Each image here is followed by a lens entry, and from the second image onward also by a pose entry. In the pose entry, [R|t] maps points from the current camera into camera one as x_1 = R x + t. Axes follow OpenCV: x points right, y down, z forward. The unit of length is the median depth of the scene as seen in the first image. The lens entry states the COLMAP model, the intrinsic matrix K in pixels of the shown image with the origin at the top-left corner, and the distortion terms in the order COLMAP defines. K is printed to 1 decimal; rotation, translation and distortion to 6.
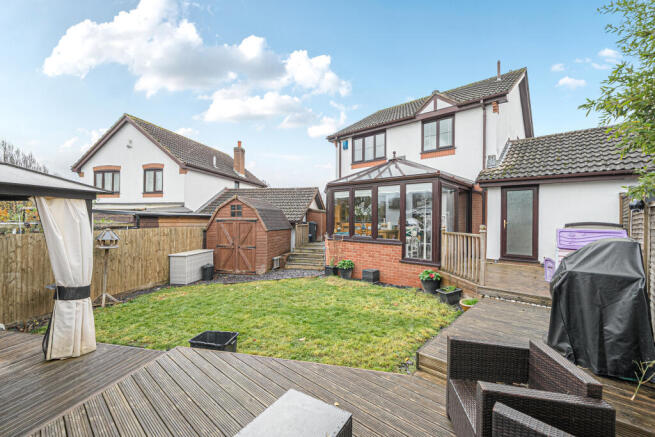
lens RADIAL K [[280.8, 0, 327.5], [0, 280.8, 218.5], [0, 0, 1]] dist [-0.001558, 0.000034]
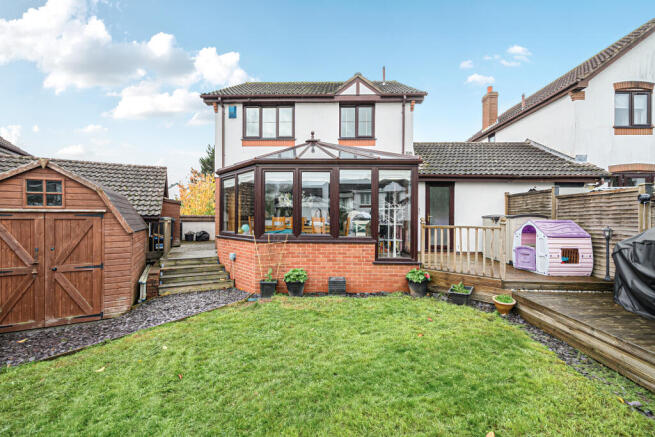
lens RADIAL K [[280.8, 0, 327.5], [0, 280.8, 218.5], [0, 0, 1]] dist [-0.001558, 0.000034]
pose [[0.760858, -0.005294, 0.648897, -0.275082], [-0.000580, 0.999961, 0.008839, 0.011406], [-0.648918, -0.007101, 0.760825, 0.344308]]
